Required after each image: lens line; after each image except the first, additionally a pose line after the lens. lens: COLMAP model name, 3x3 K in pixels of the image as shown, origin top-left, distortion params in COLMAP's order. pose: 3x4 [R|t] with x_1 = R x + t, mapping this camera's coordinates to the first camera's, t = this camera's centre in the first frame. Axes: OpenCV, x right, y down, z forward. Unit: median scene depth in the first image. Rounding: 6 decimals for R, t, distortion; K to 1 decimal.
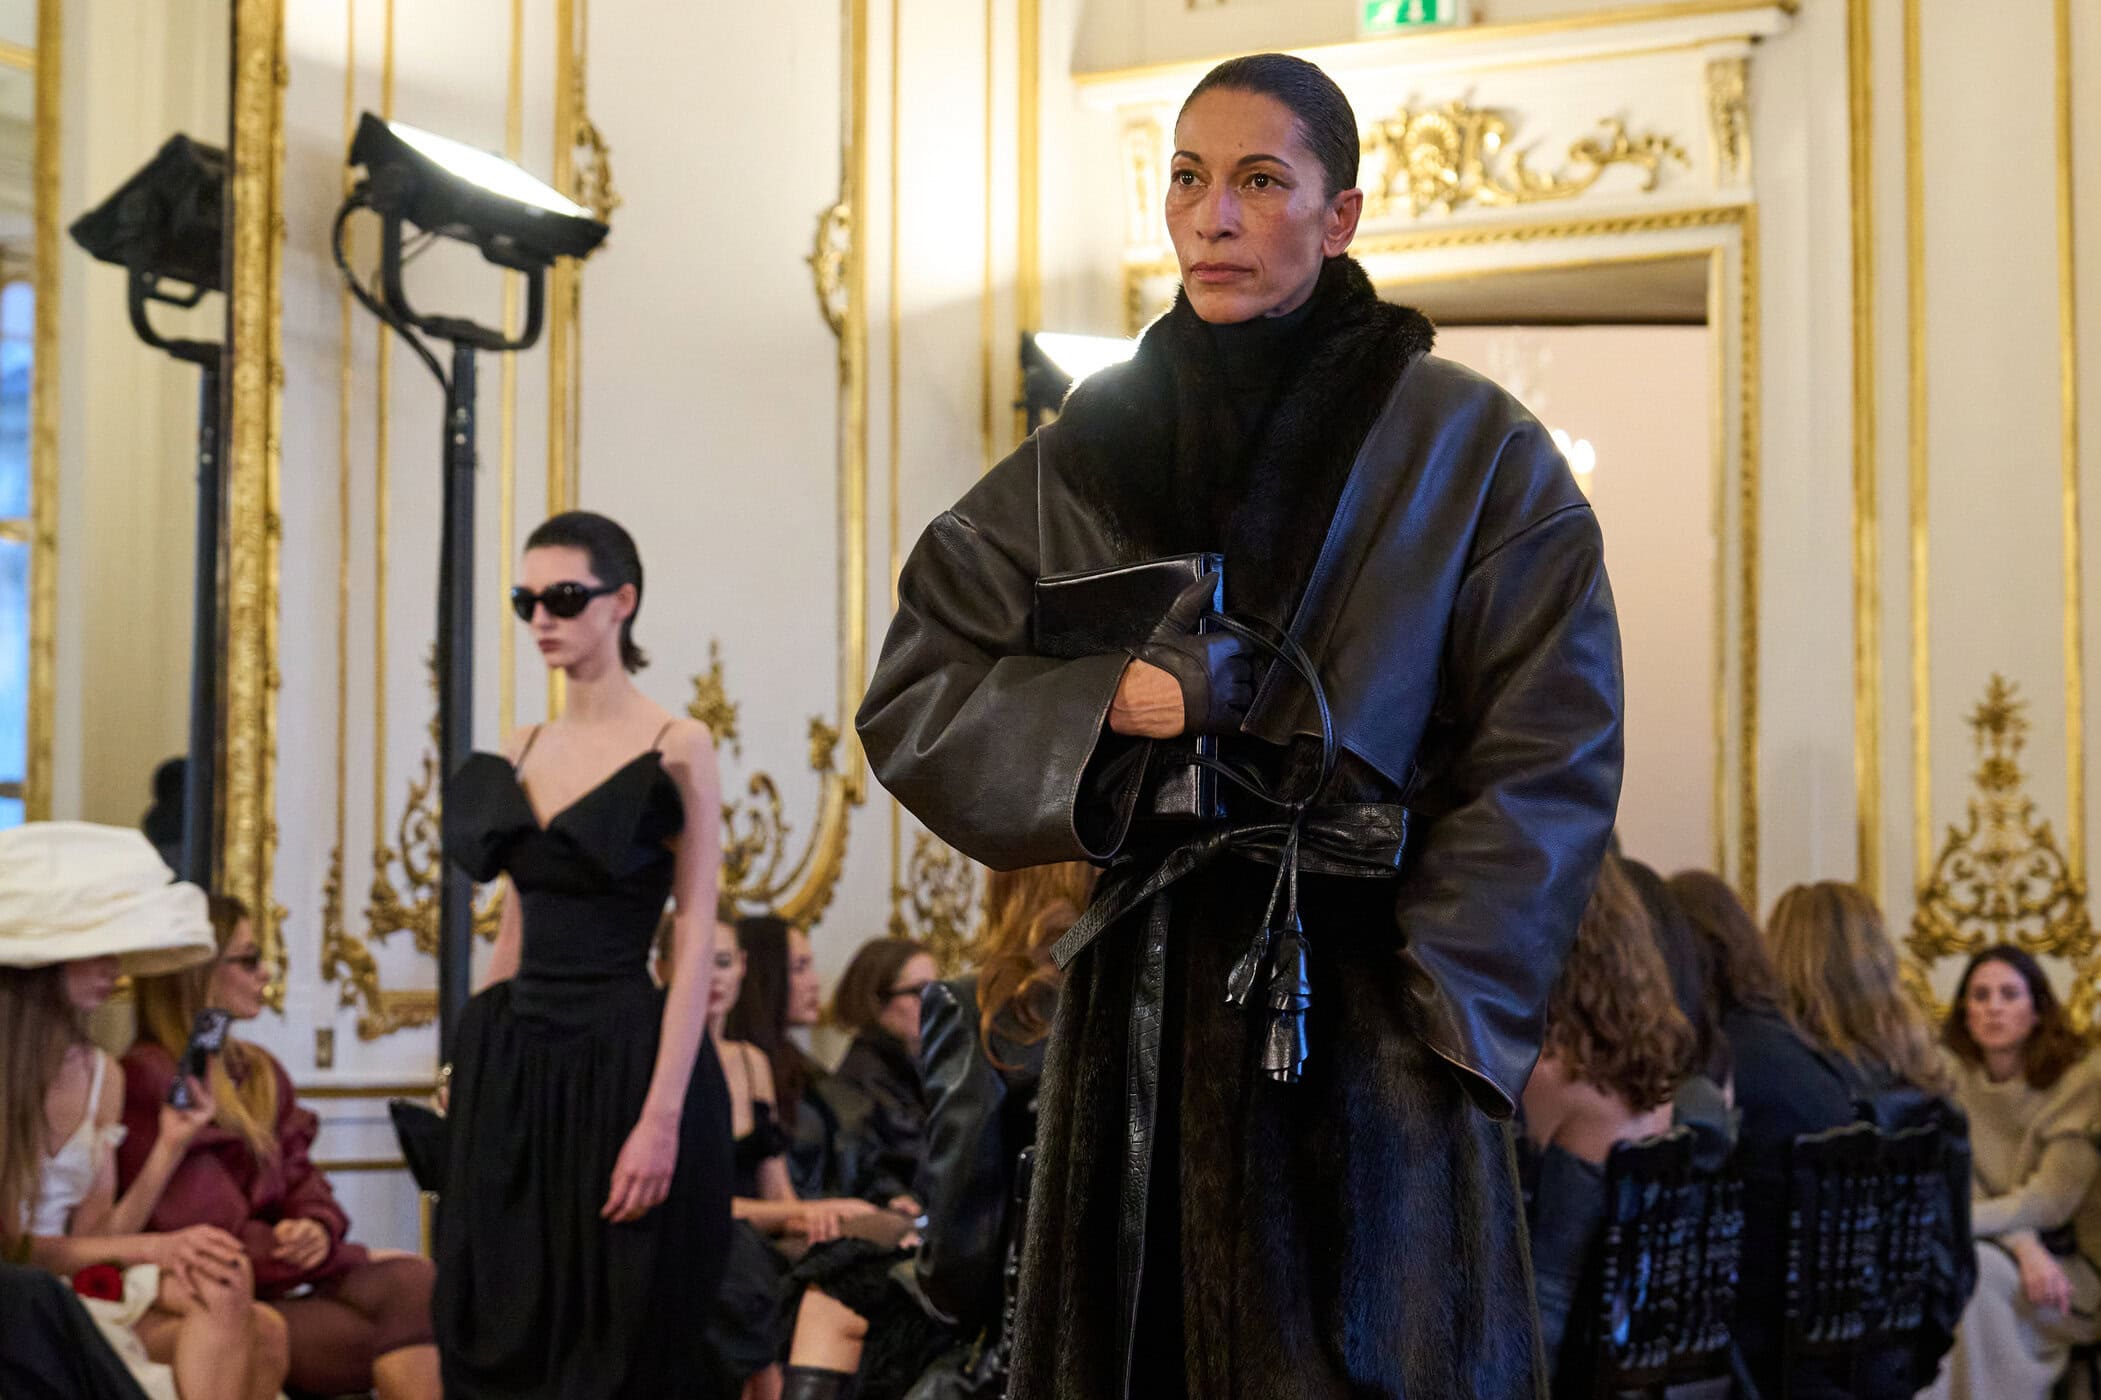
lens RADIAL K [[4977.5, 0, 1000.4], [0, 4977.5, 775.1], [0, 0, 1]] dist [0.076052, 0.000000]
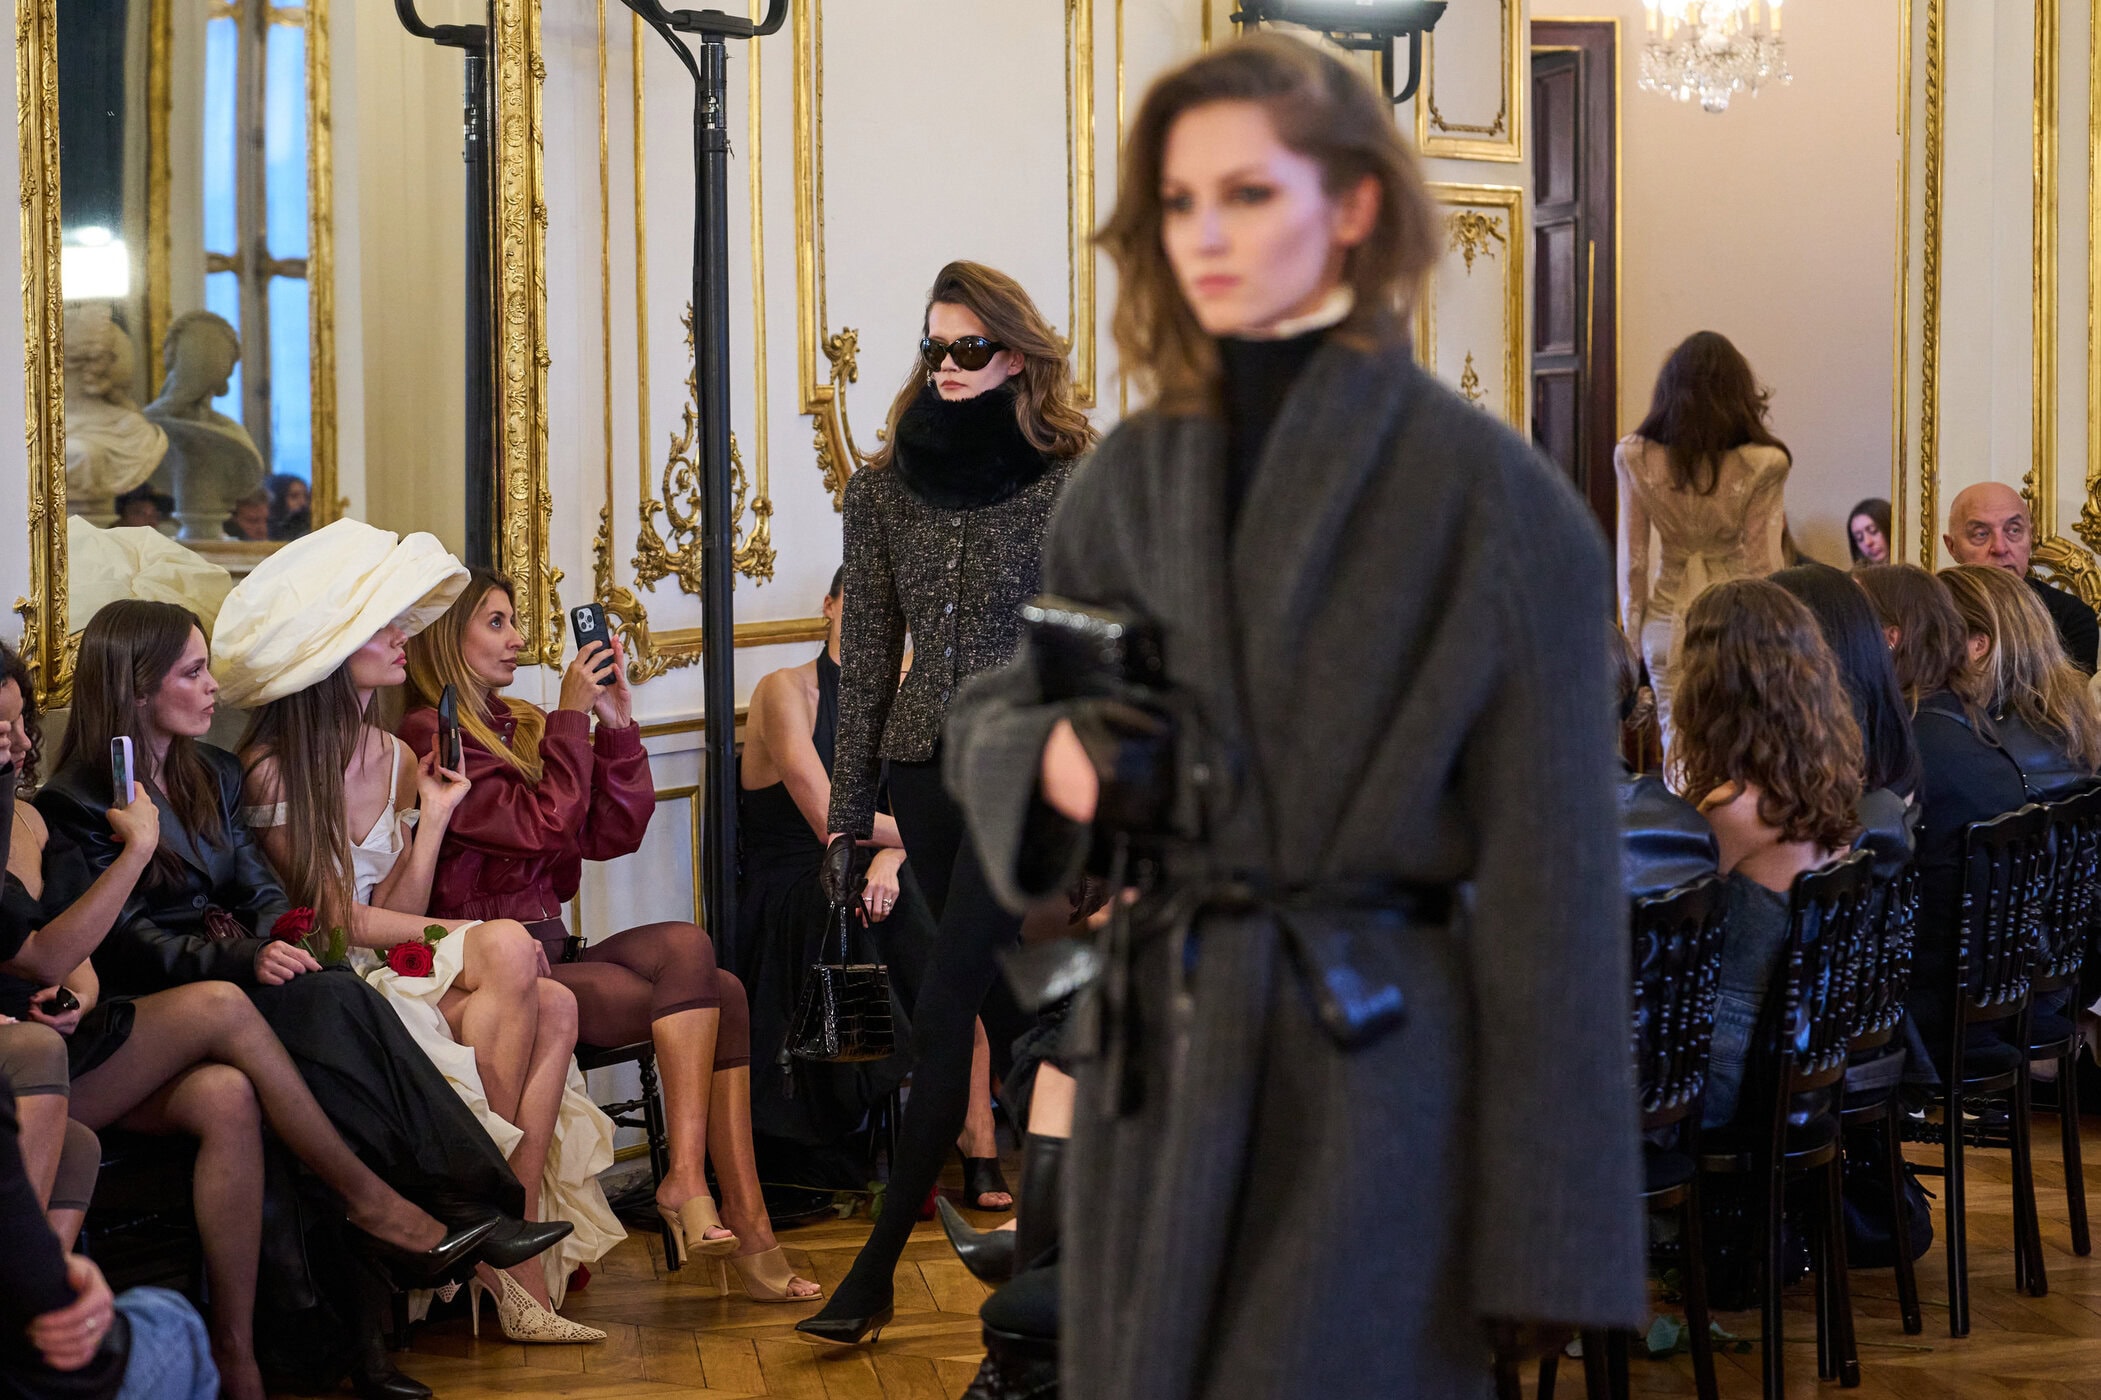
lens RADIAL K [[4670.3, 0, 1054.5], [0, 4670.3, 591.8], [0, 0, 1]] dist [0.086078, 0.000000]
pose [[0.999378, -0.008519, -0.034223, -0.002066], [0.013397, 0.989347, 0.144959, -0.111560], [0.032624, -0.145328, 0.988846, 0.003487]]
